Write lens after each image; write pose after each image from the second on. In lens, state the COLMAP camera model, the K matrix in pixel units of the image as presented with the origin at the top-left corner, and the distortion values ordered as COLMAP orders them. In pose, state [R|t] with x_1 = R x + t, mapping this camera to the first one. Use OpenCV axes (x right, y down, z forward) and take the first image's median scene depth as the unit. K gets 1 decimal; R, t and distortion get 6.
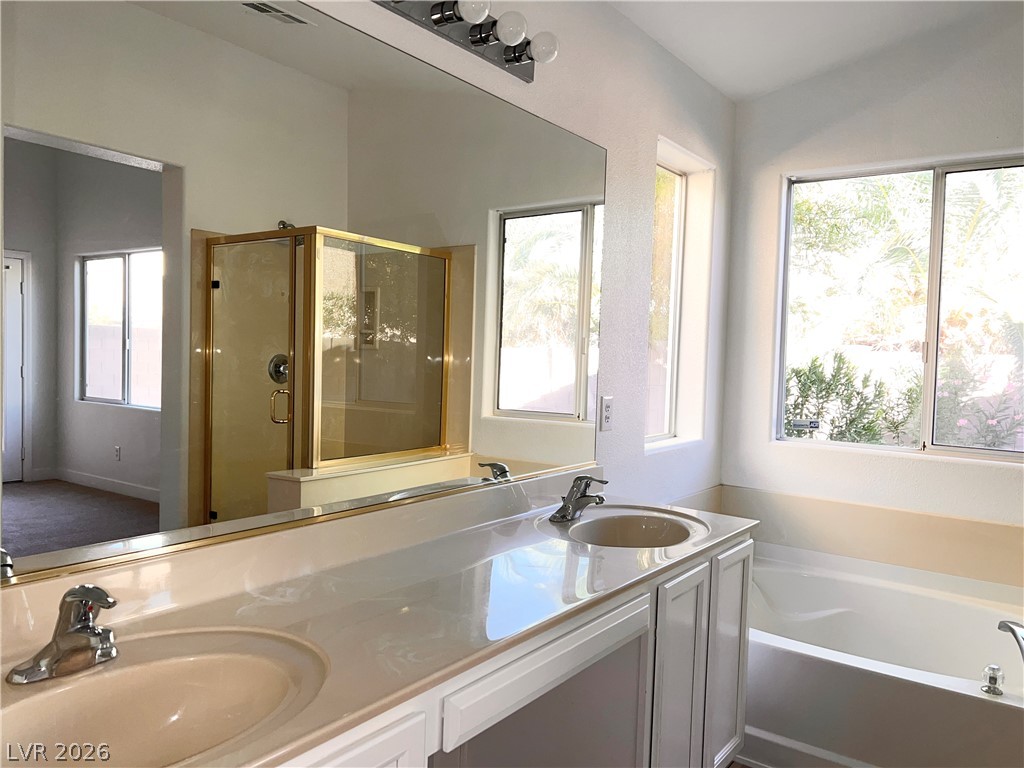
lens RADIAL K [[771.9, 0, 508.7], [0, 771.9, 380.8], [0, 0, 1]] dist [0.060479, -0.068808]
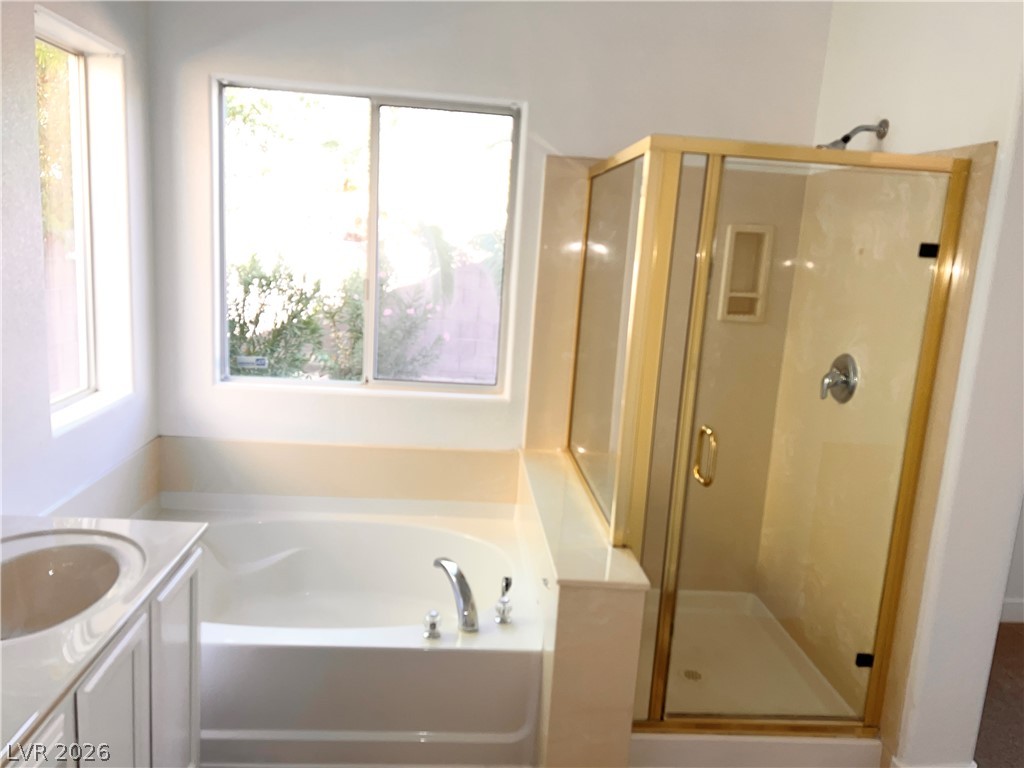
lens RADIAL K [[771.9, 0, 508.3], [0, 771.9, 388.1], [0, 0, 1]] dist [0.060479, -0.068808]
pose [[0.772460, -0.098771, 0.627336, 0.035989], [-0.017066, 0.984246, 0.175978, -0.085940], [-0.634835, -0.146642, 0.758605, 0.104746]]
